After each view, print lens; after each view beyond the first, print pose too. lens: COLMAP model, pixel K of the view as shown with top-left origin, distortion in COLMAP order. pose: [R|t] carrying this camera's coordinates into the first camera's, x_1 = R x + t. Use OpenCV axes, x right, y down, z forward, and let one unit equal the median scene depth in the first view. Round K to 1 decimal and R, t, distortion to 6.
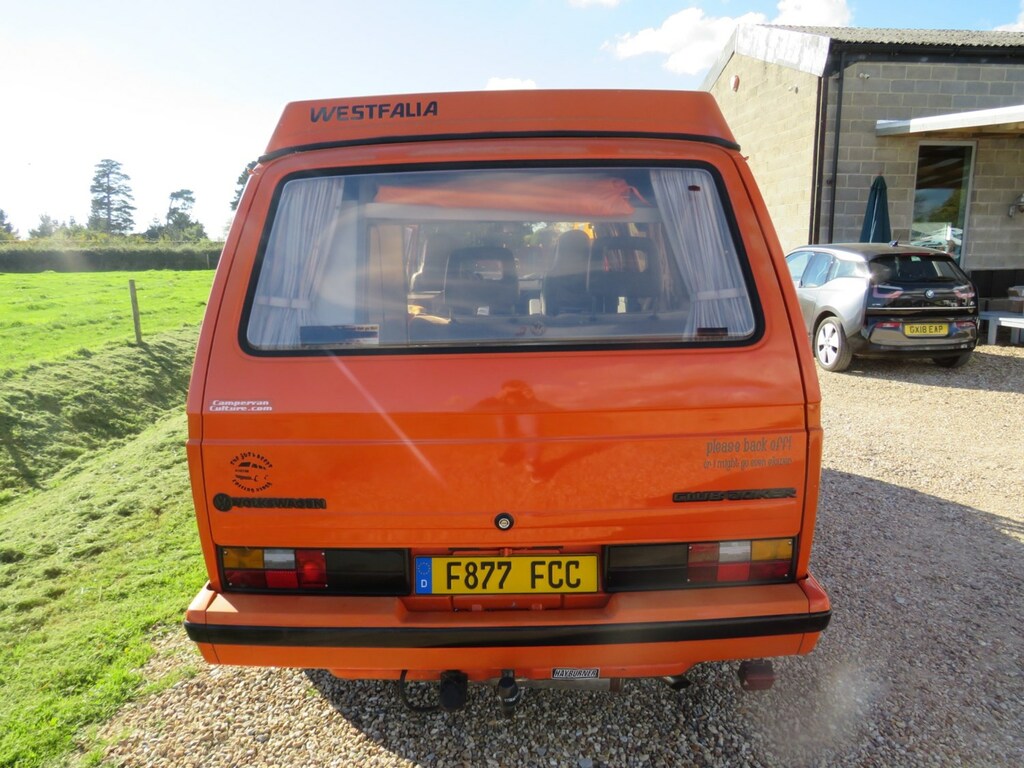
lens RADIAL K [[721.4, 0, 509.3], [0, 721.4, 385.8], [0, 0, 1]] dist [-0.022809, 0.004554]
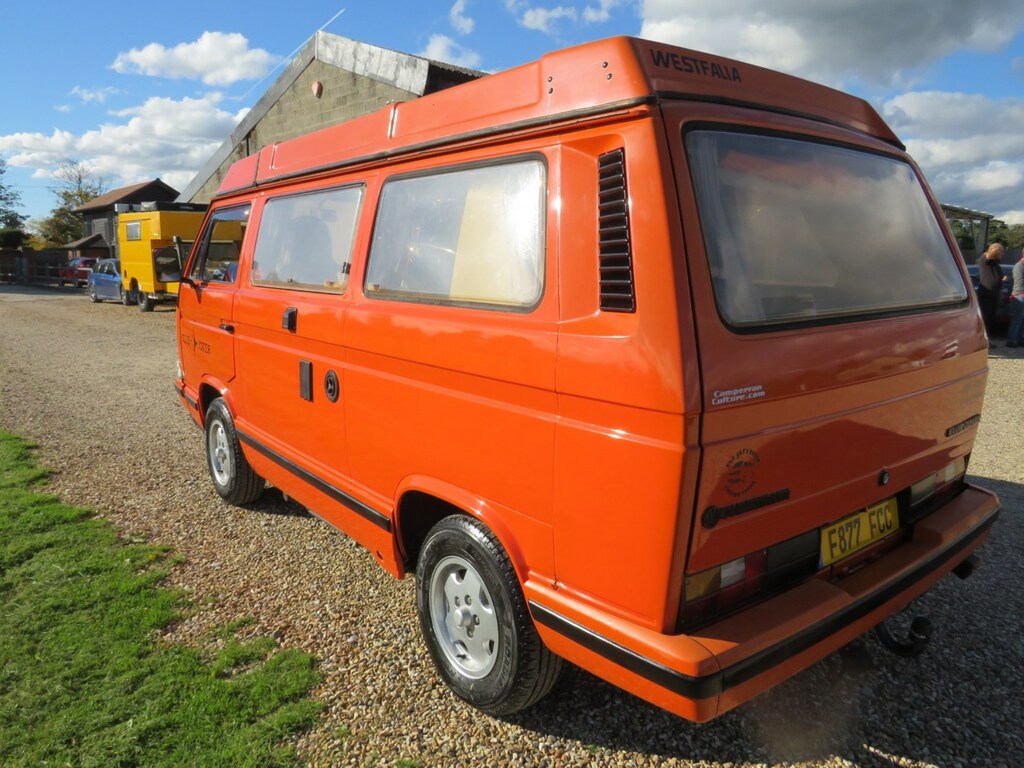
lens RADIAL K [[721.4, 0, 513.1], [0, 721.4, 382.5], [0, 0, 1]] dist [-0.022809, 0.004554]
pose [[0.776761, -0.092804, 0.622920, -0.175622], [0.104170, 0.994392, 0.018250, -0.004501], [-0.621121, 0.050714, 0.782072, 0.081849]]
